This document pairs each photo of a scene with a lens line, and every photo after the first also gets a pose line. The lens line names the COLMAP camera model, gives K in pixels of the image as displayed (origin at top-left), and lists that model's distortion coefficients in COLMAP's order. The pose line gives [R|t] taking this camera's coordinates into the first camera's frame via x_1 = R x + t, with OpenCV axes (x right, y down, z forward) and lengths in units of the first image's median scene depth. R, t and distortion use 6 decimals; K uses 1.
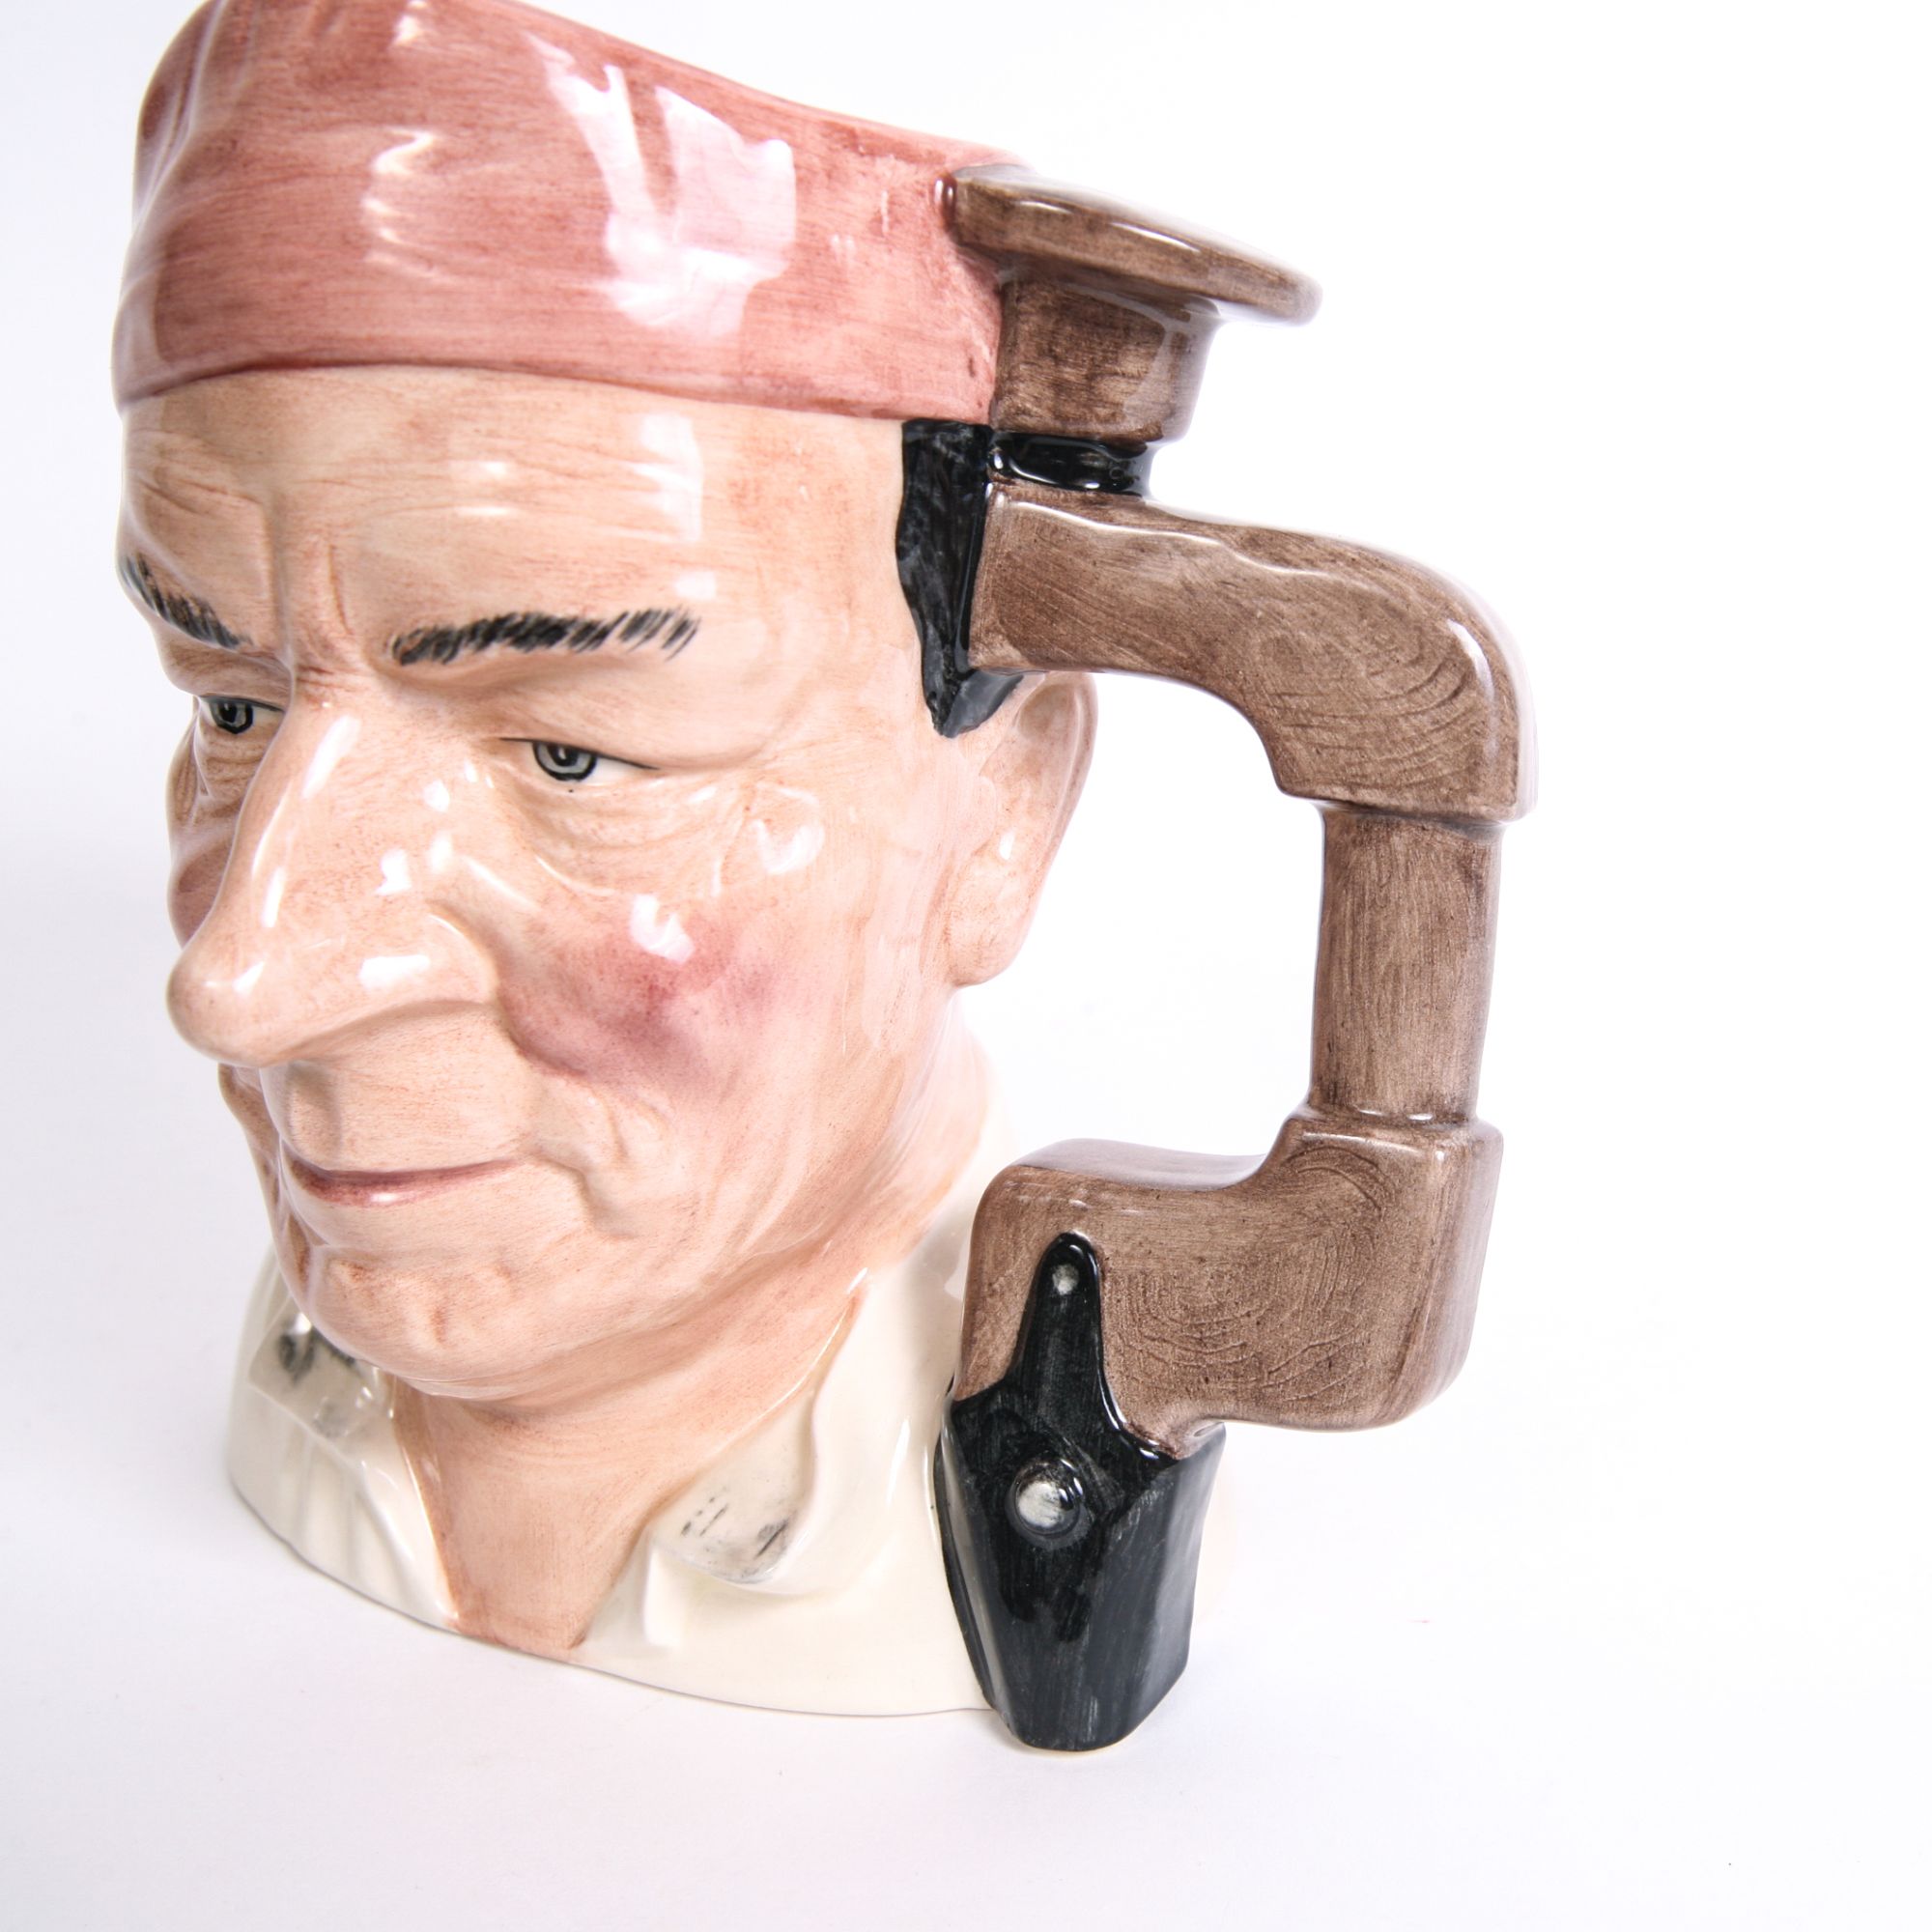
lens RADIAL K [[2545.8, 0, 1165.8], [0, 2545.8, 966.0], [0, 0, 1]] dist [-0.070366, 0.066917]
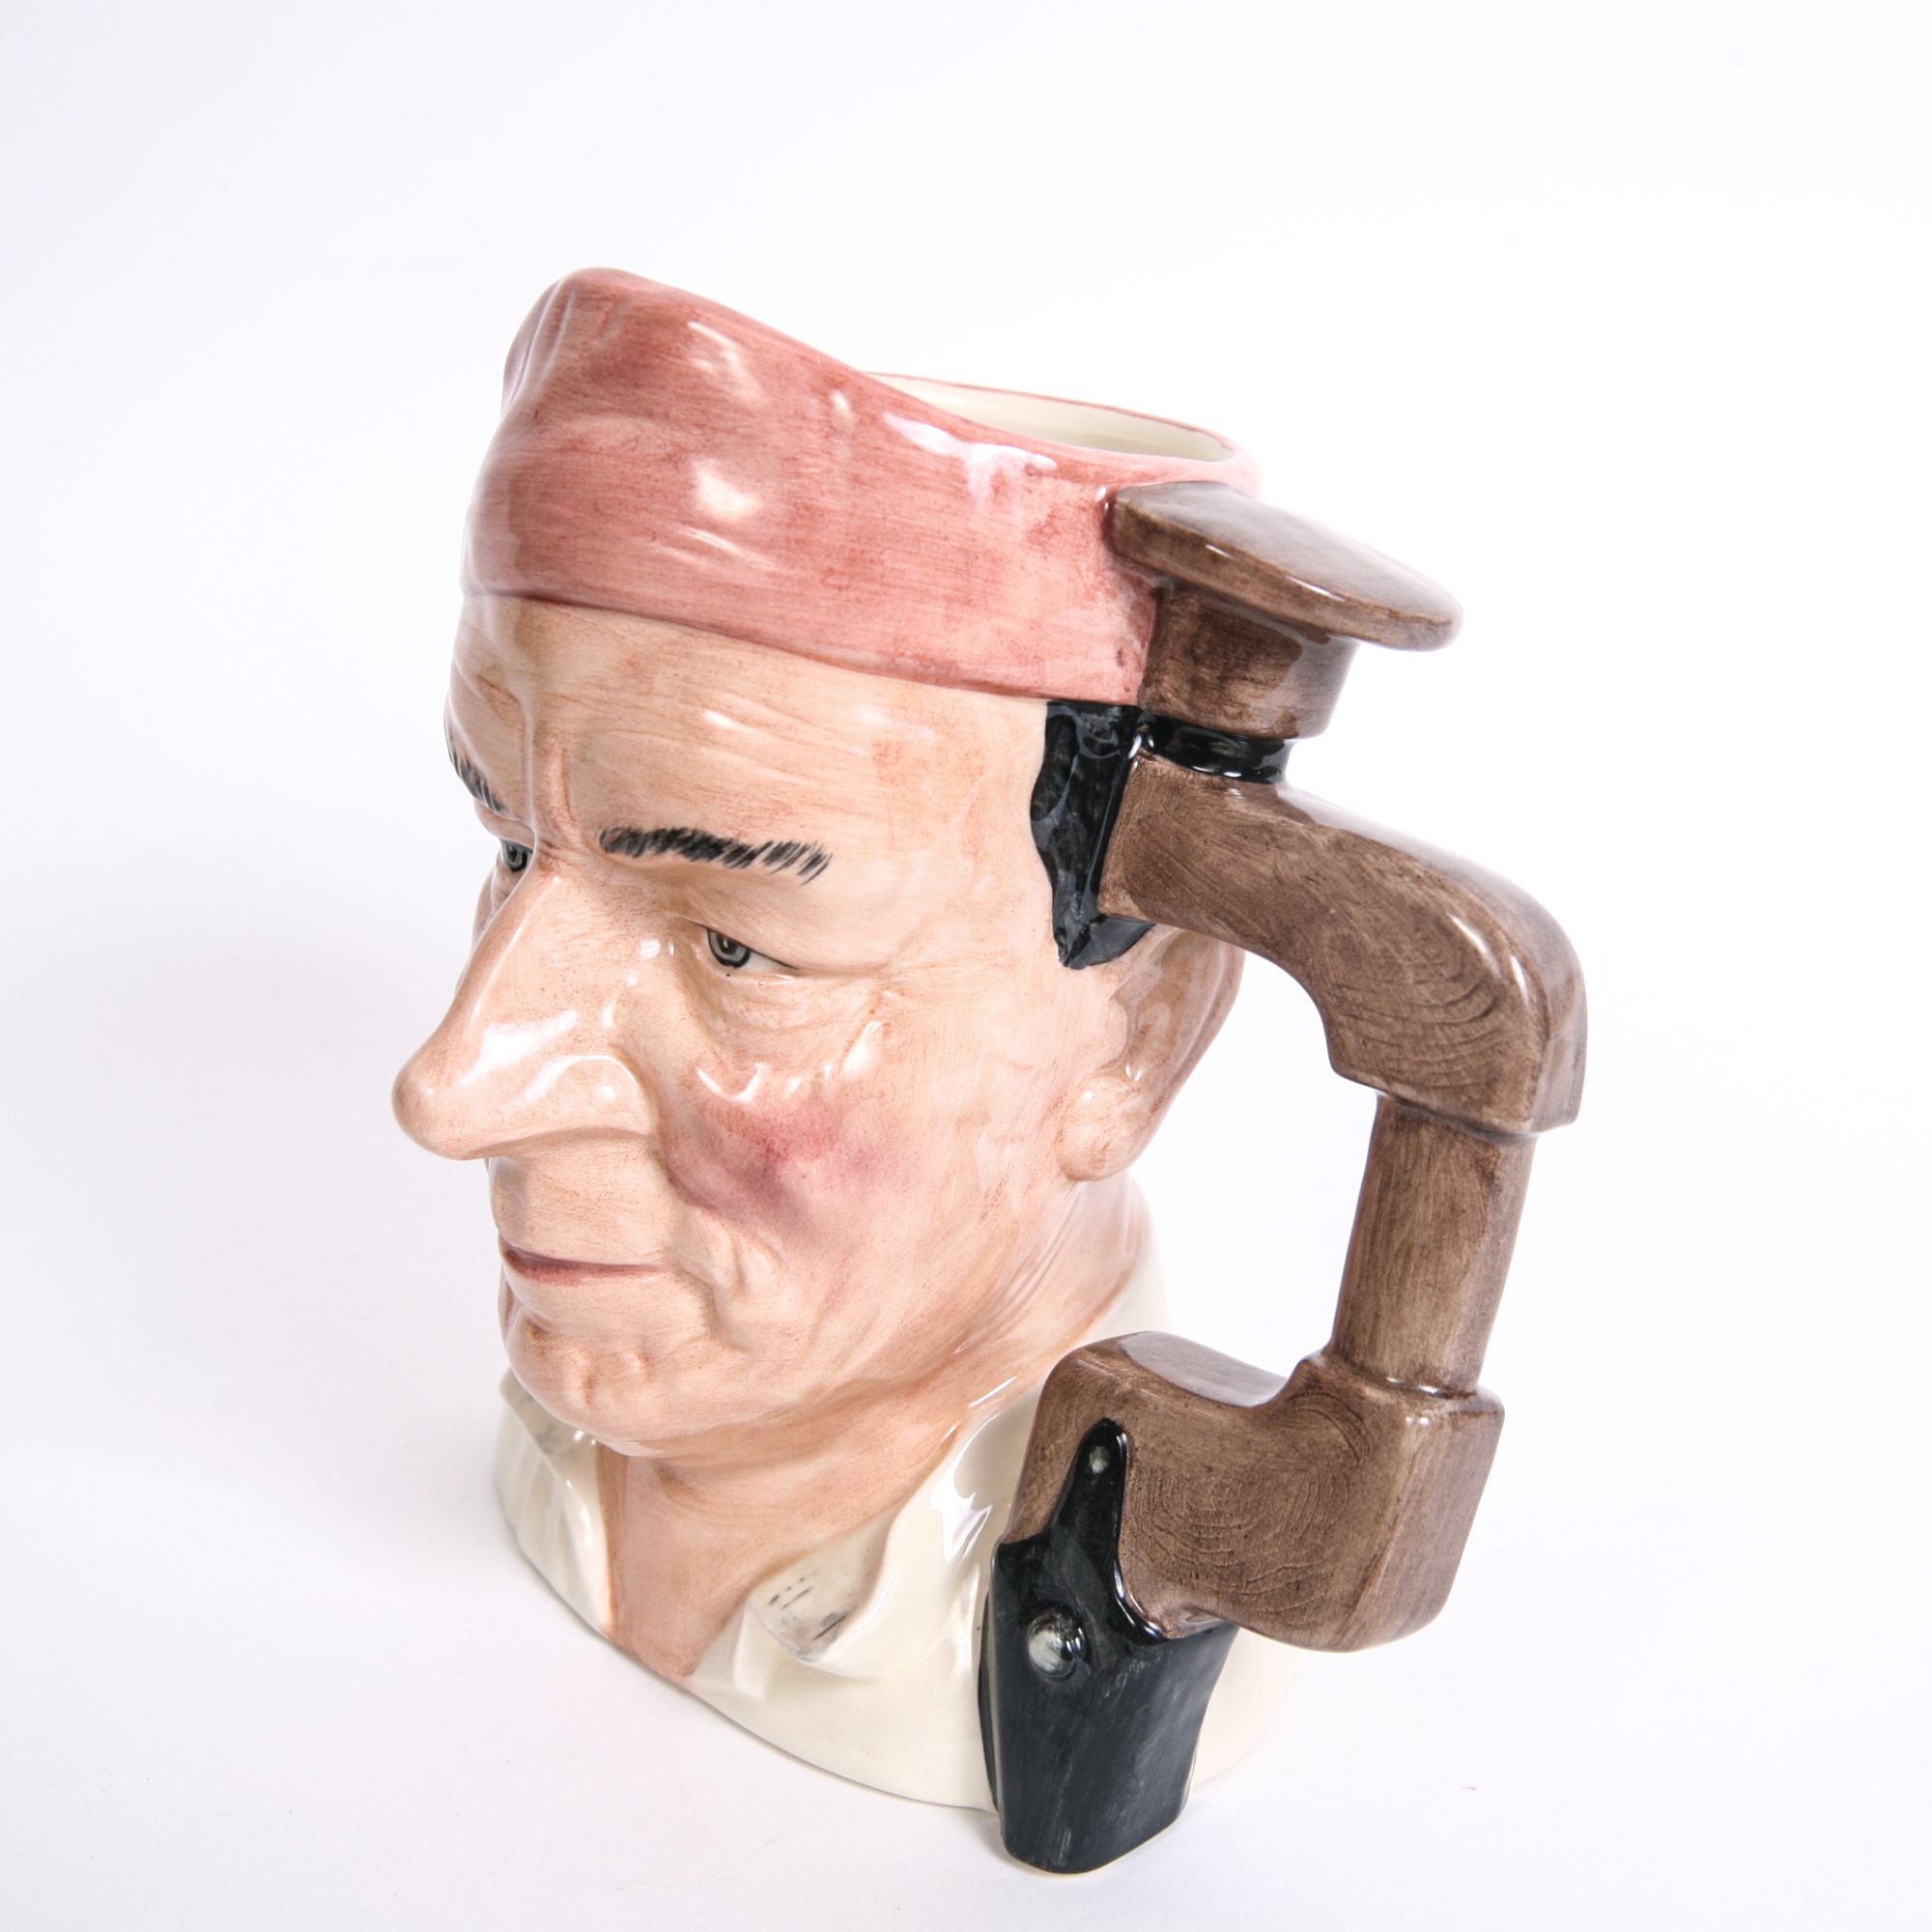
lens RADIAL K [[2545.8, 0, 1165.8], [0, 2545.8, 966.0], [0, 0, 1]] dist [-0.070366, 0.066917]
pose [[0.953530, 0.156602, -0.257402, 0.257621], [-0.159502, 0.987150, 0.009710, -0.114296], [0.255615, 0.031798, 0.966256, -0.091019]]
